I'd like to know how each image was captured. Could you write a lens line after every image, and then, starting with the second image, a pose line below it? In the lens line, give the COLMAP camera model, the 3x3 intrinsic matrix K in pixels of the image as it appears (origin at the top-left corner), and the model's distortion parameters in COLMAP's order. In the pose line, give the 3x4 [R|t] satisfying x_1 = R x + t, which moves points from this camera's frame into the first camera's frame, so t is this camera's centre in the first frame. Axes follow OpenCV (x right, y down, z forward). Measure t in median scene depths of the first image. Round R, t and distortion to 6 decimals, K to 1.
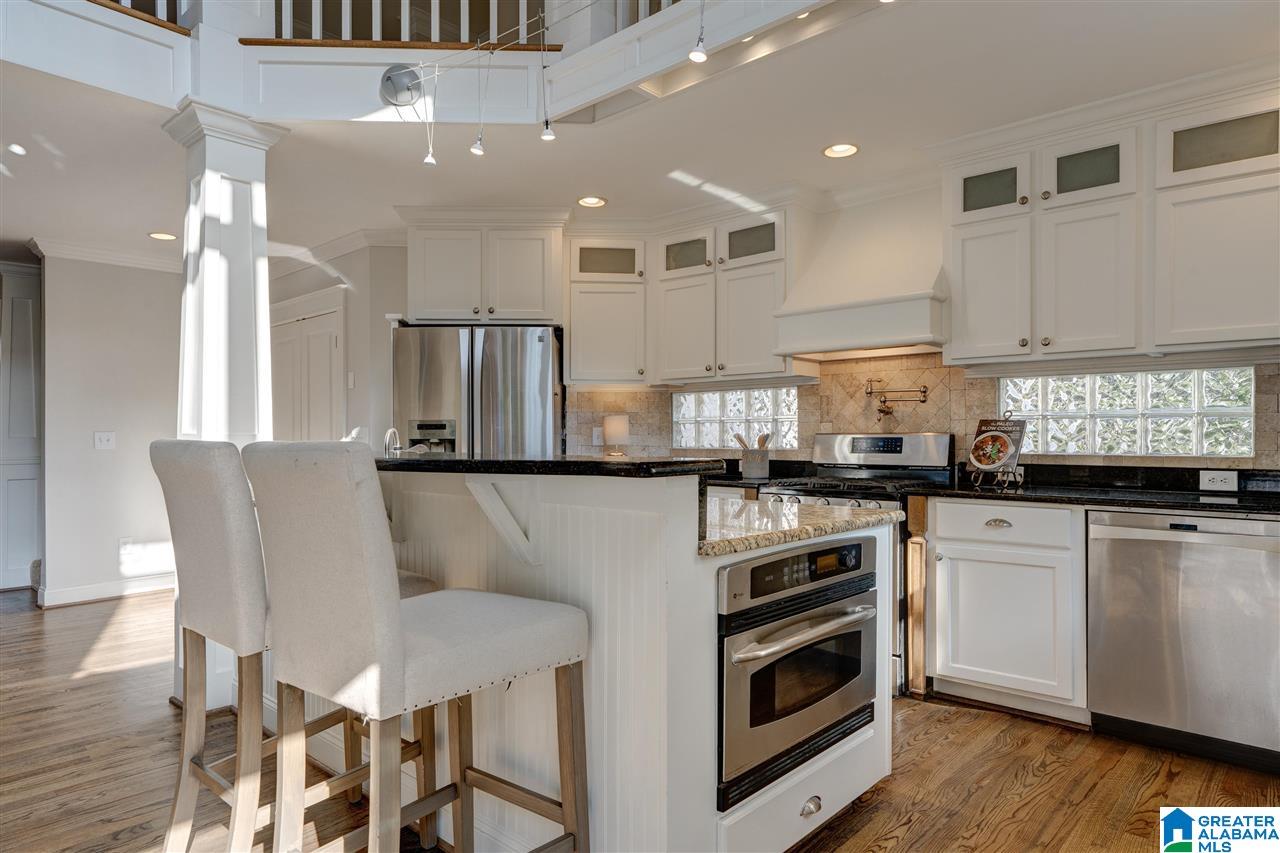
lens RADIAL K [[759.7, 0, 636.6], [0, 759.7, 439.7], [0, 0, 1]] dist [0.005517, -0.001513]
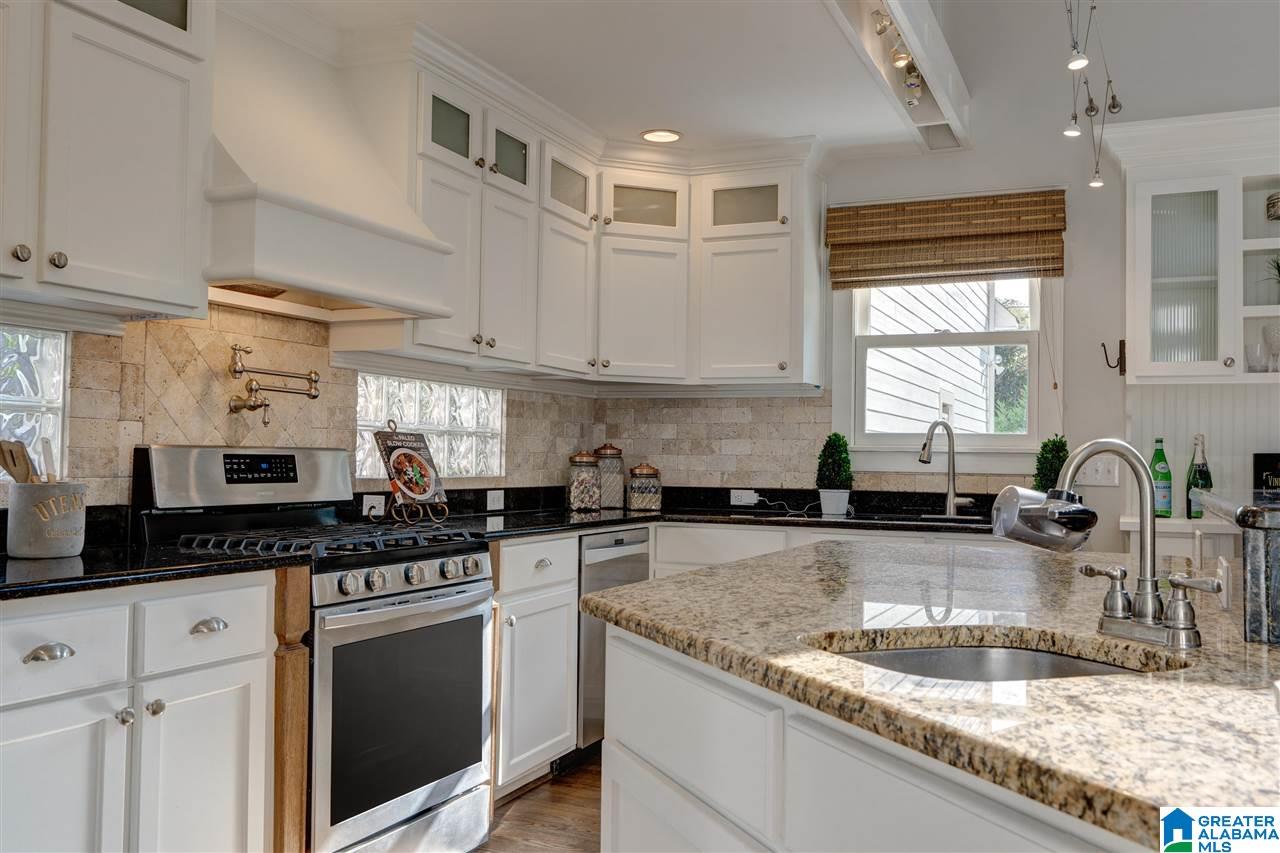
lens RADIAL K [[1081.4, 0, 631.3], [0, 1081.4, 427.5], [0, 0, 1]] dist [0.017771, 0.004057]
pose [[-0.301096, 0.022215, 0.953335, -0.578908], [-0.011359, 0.999574, -0.026880, -0.005024], [-0.953526, -0.018922, -0.300716, 1.100713]]
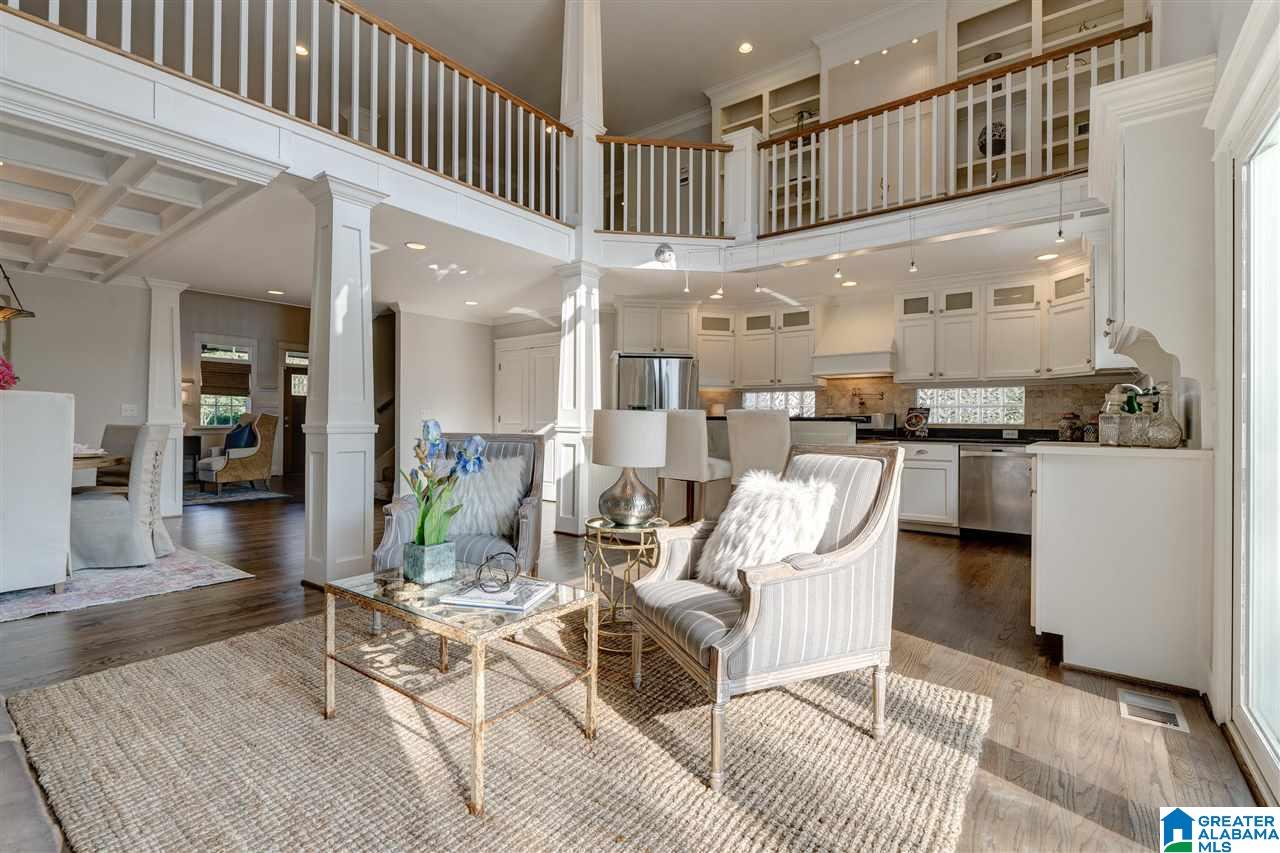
lens RADIAL K [[584.7, 0, 633.8], [0, 584.7, 421.8], [0, 0, 1]] dist [-0.009403, 0.003594]
pose [[0.997312, 0.012585, 0.072190, -0.473512], [-0.012058, 0.999897, -0.007728, 0.038068], [-0.072279, 0.006837, 0.997361, -0.639333]]
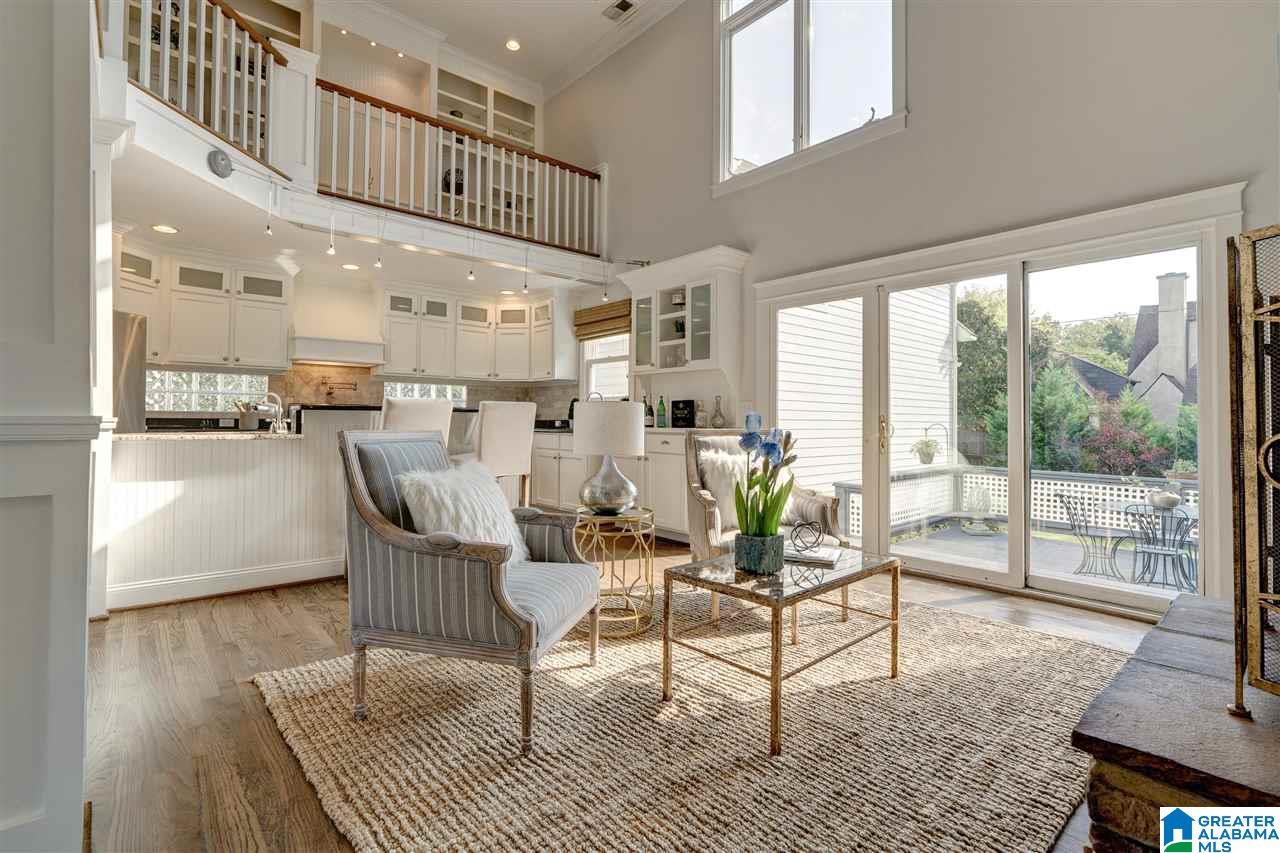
lens RADIAL K [[584.7, 0, 638.8], [0, 584.7, 407.7], [0, 0, 1]] dist [-0.009403, 0.003594]
pose [[0.125556, 0.024312, 0.991789, -1.215968], [-0.002460, 0.999704, -0.024195, 0.040080], [-0.992083, 0.000598, 0.125579, 0.020462]]
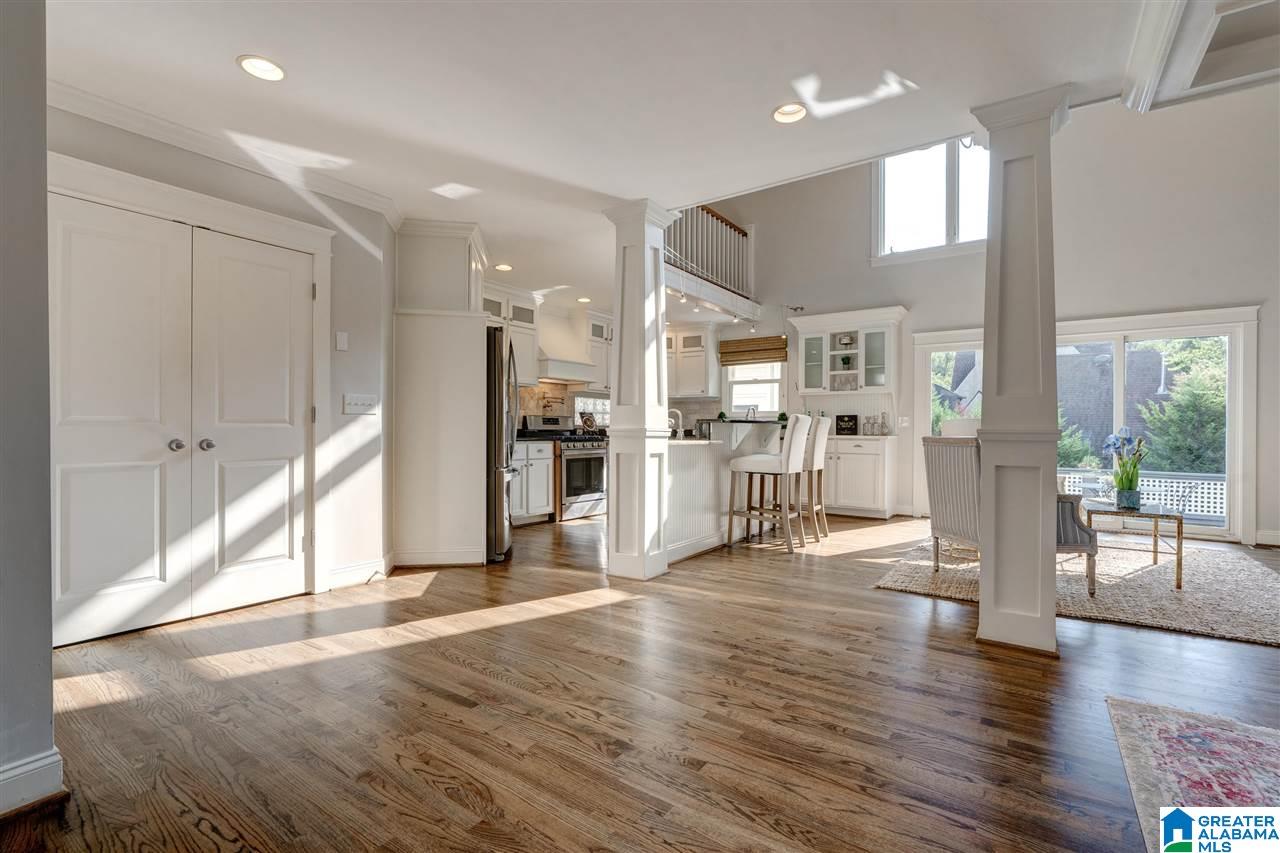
lens RADIAL K [[584.7, 0, 636.8], [0, 584.7, 424.6], [0, 0, 1]] dist [-0.009403, 0.003594]
pose [[-0.113747, 0.011394, 0.993444, -1.641491], [-0.002103, 0.999929, -0.011709, 0.042603], [-0.993508, -0.003421, -0.113715, 1.057882]]
